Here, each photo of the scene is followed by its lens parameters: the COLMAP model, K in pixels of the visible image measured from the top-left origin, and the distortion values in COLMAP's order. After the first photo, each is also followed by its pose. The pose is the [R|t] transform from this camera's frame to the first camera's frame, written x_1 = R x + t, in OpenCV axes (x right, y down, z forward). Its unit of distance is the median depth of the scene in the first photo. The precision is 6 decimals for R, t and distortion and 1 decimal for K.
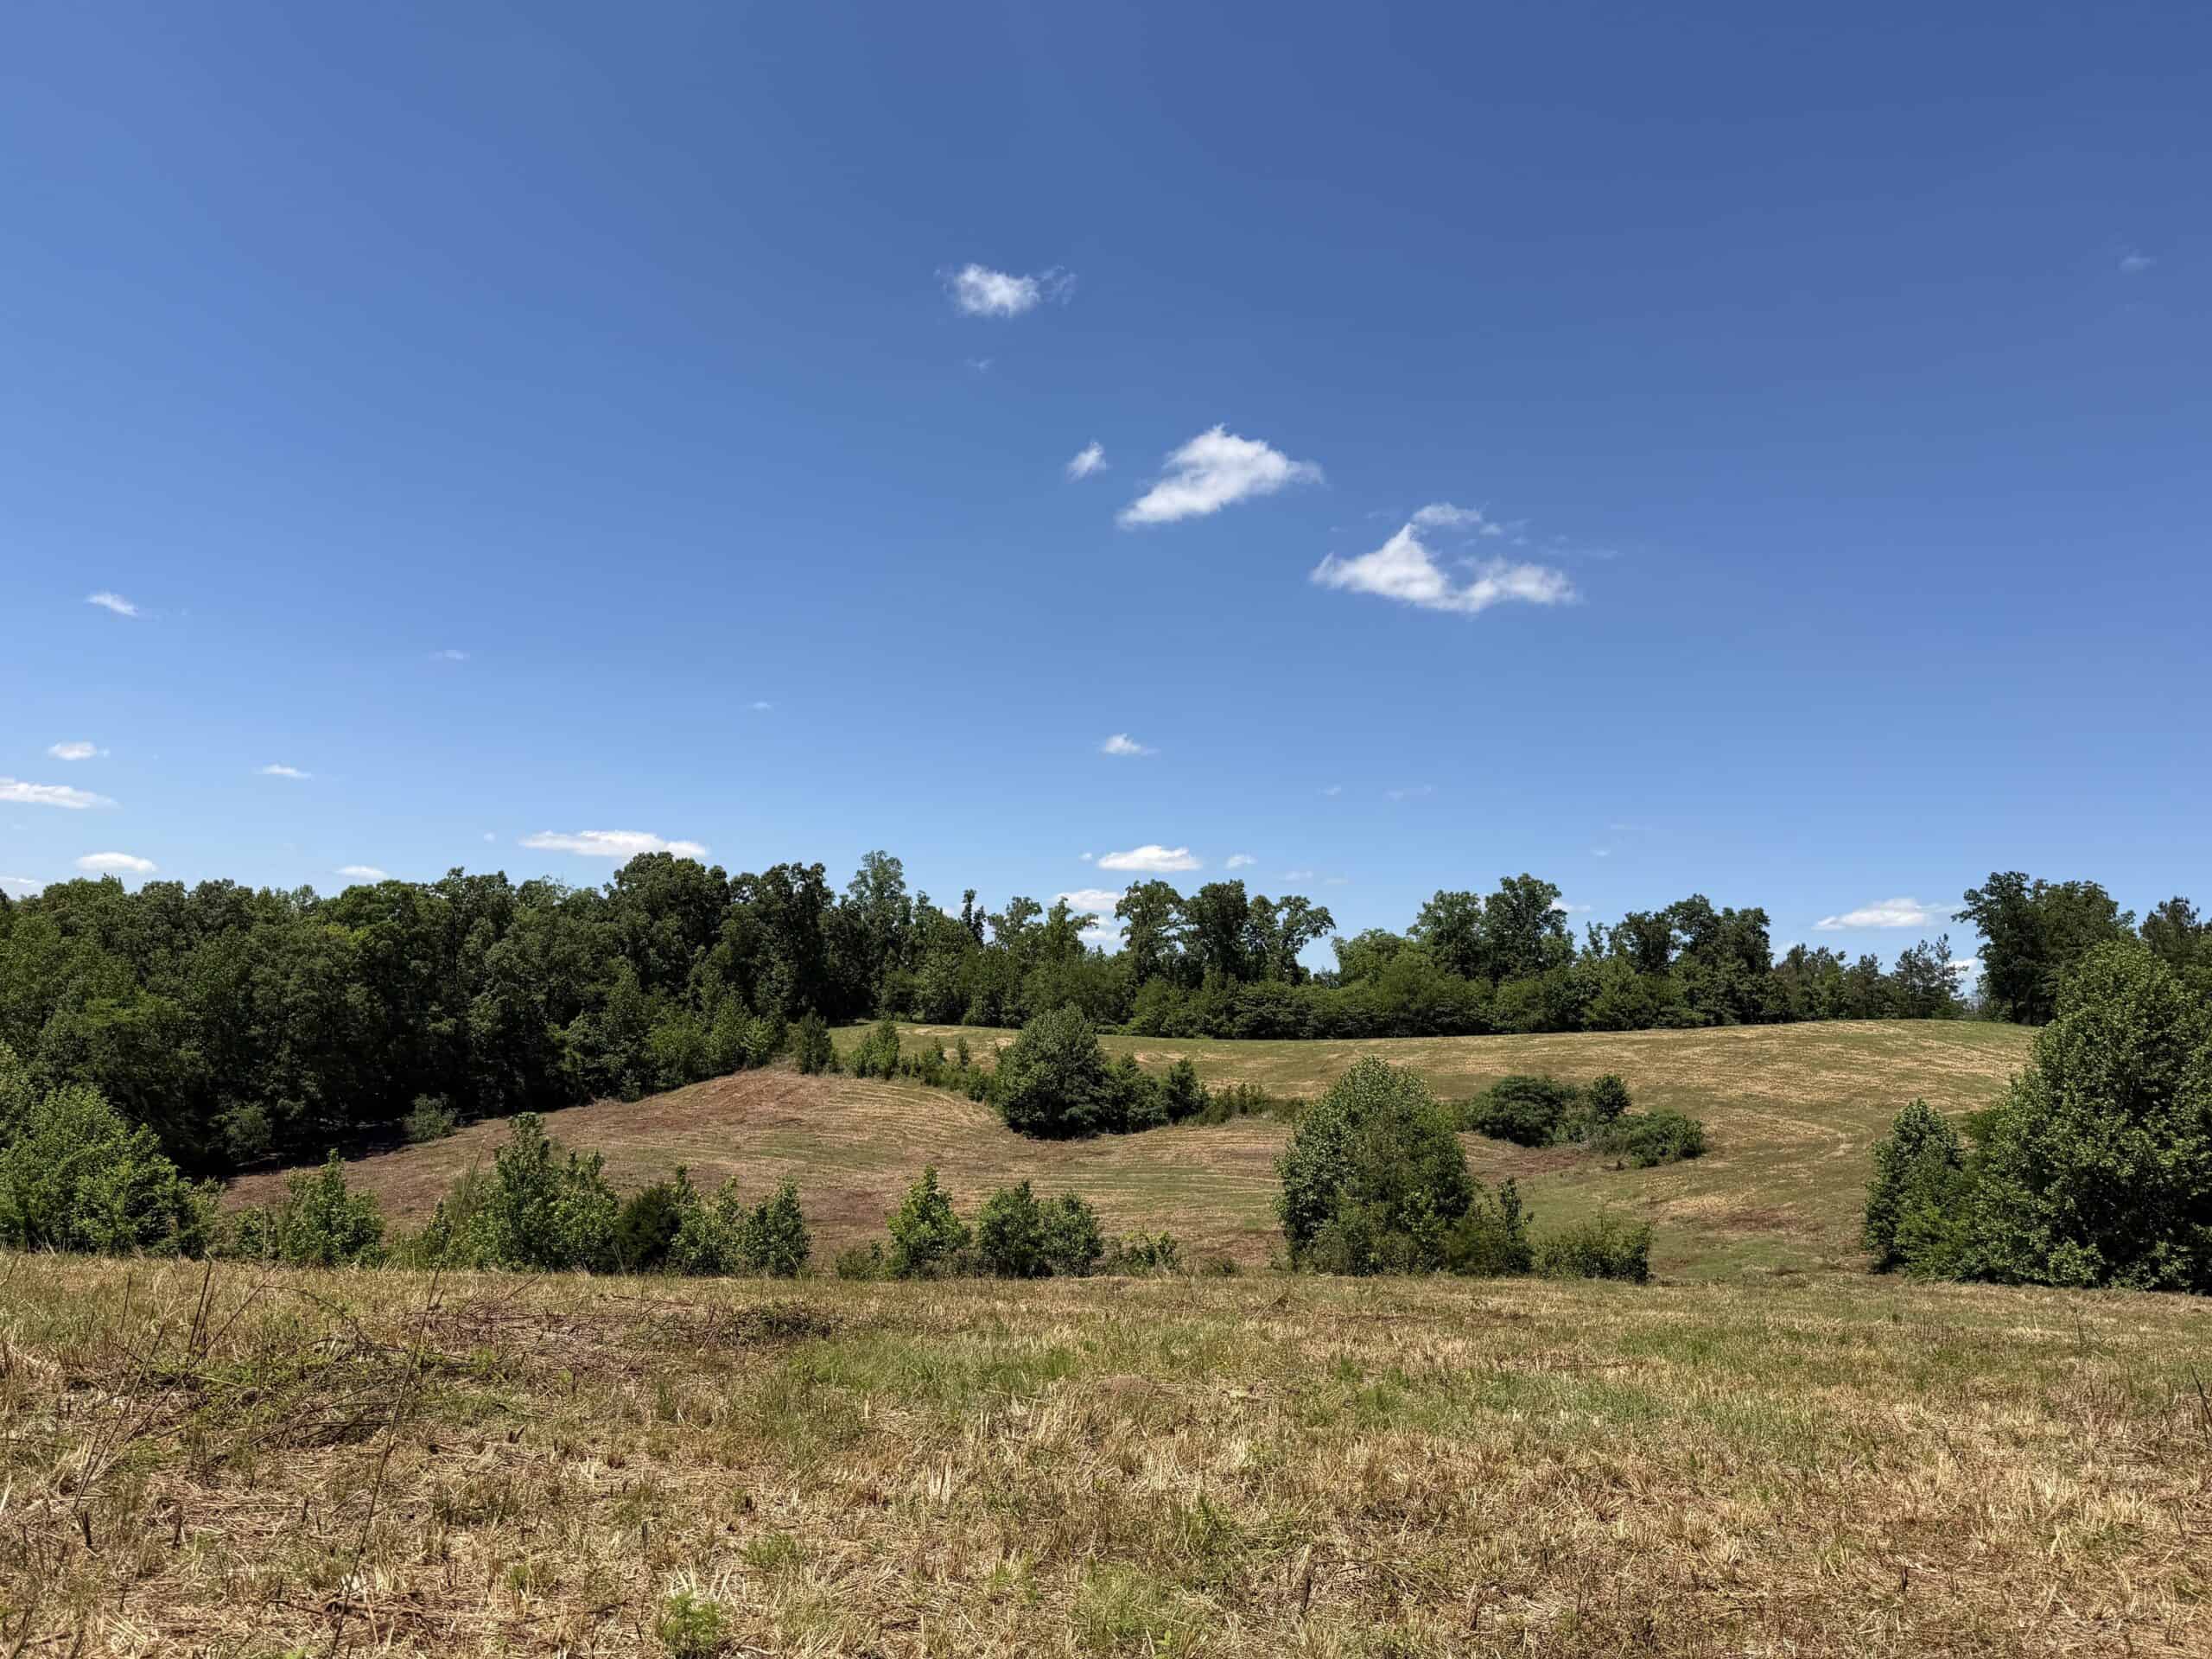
lens RADIAL K [[1542.2, 0, 1148.9], [0, 1542.2, 840.3], [0, 0, 1]] dist [0.180751, -0.383919]
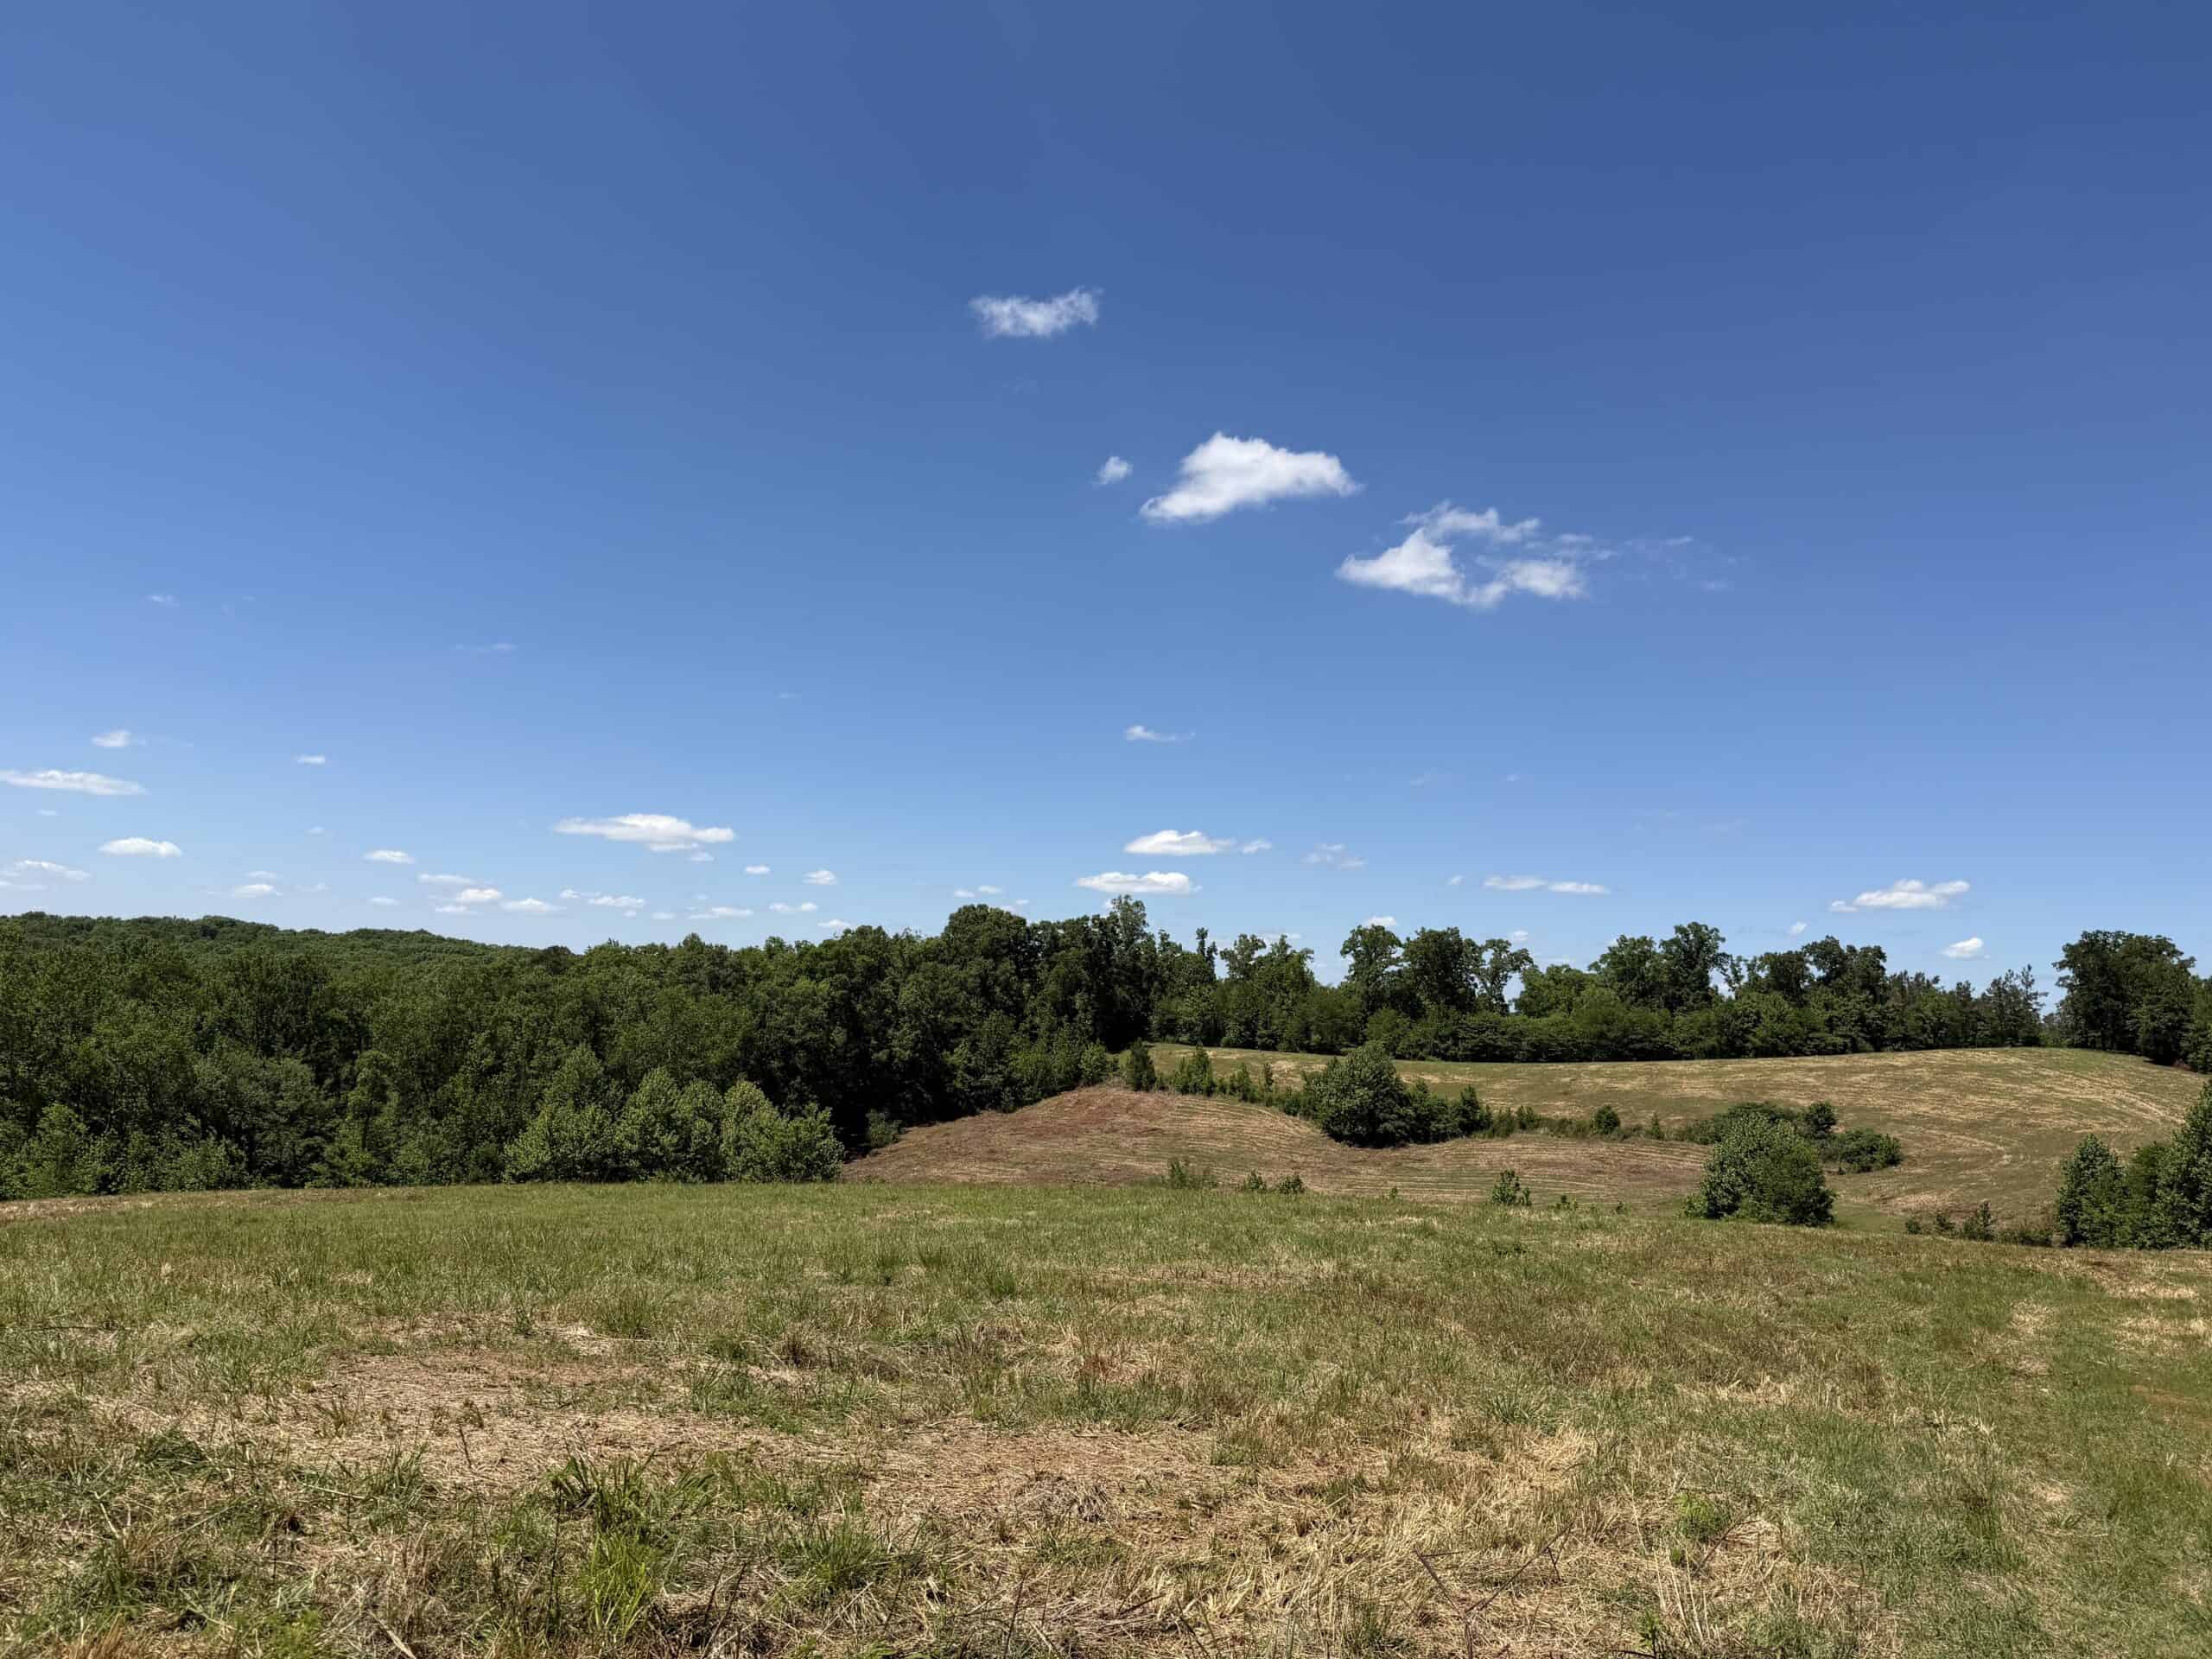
lens RADIAL K [[1559.8, 0, 1152.6], [0, 1559.8, 834.9], [0, 0, 1]] dist [0.078370, -0.150970]
pose [[0.999983, -0.001621, -0.005662, -0.181032], [0.001679, 0.999946, 0.010279, -0.062864], [0.005645, -0.010289, 0.999931, -0.233473]]
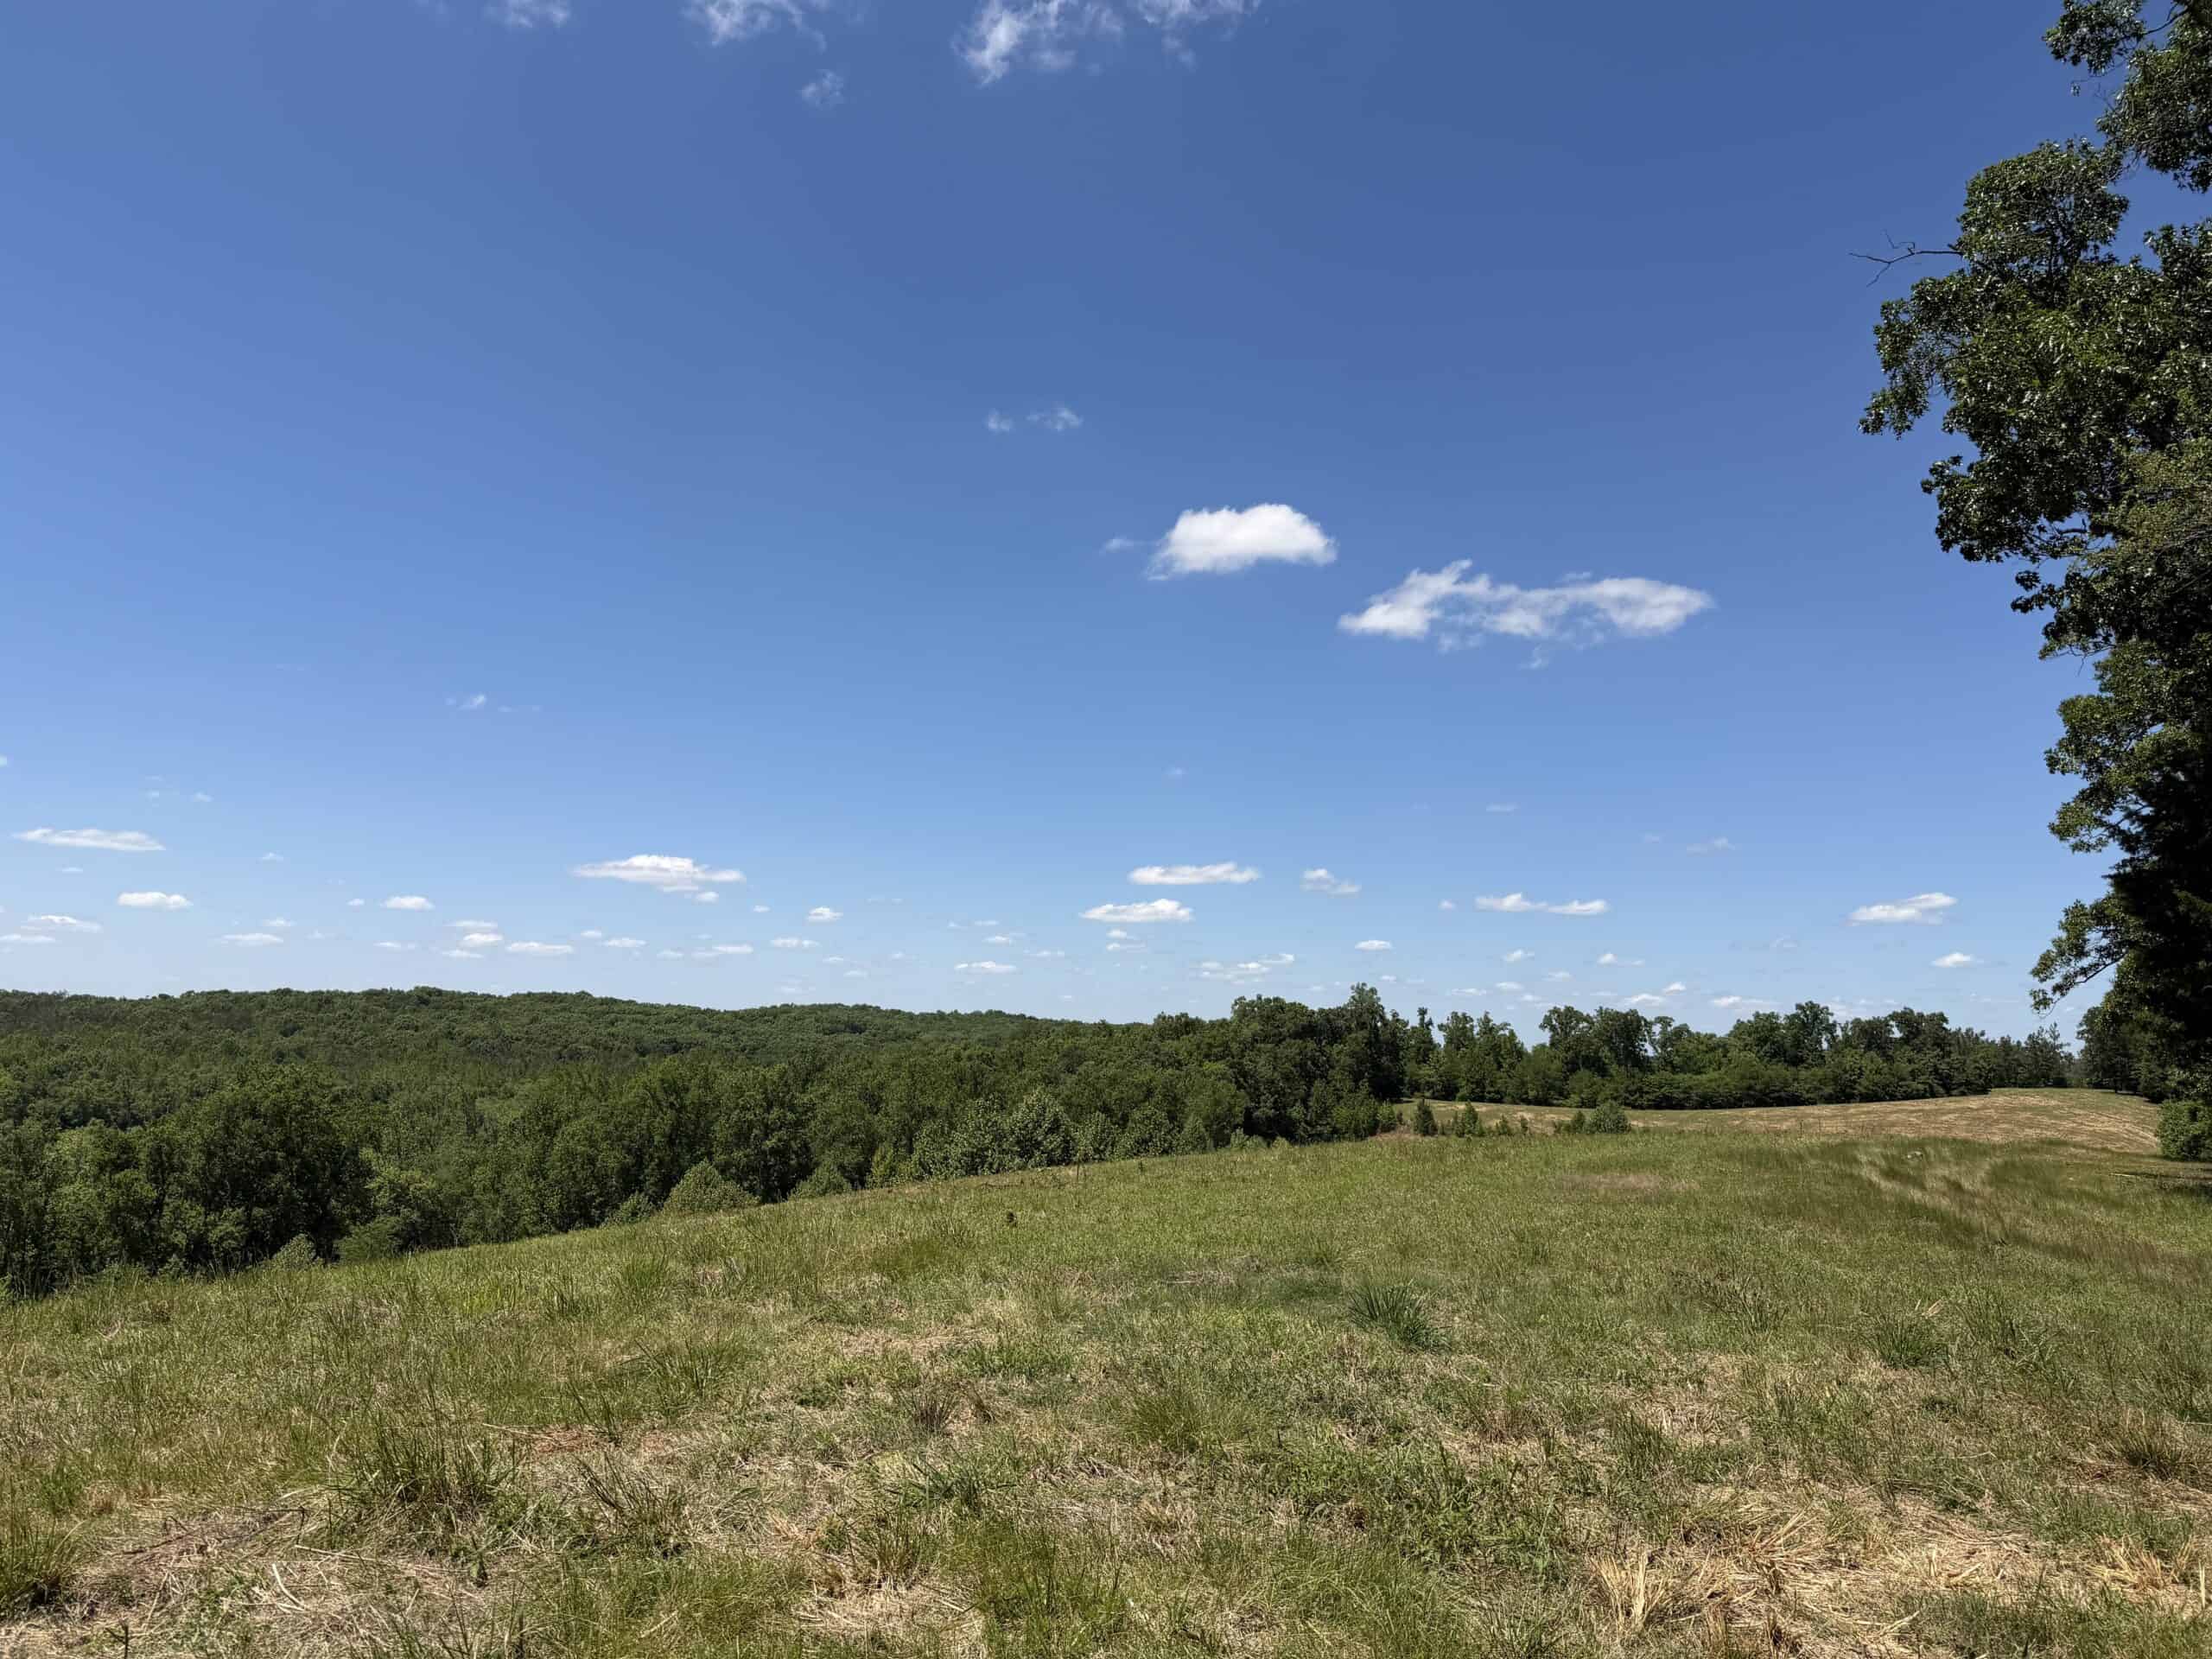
lens RADIAL K [[1576.7, 0, 1118.3], [0, 1576.7, 856.1], [0, 0, 1]] dist [0.074548, -0.132489]
pose [[0.999594, -0.023922, -0.015462, -0.480891], [0.024054, 0.999675, 0.008392, -0.171647], [0.015256, -0.008761, 0.999845, -0.720871]]
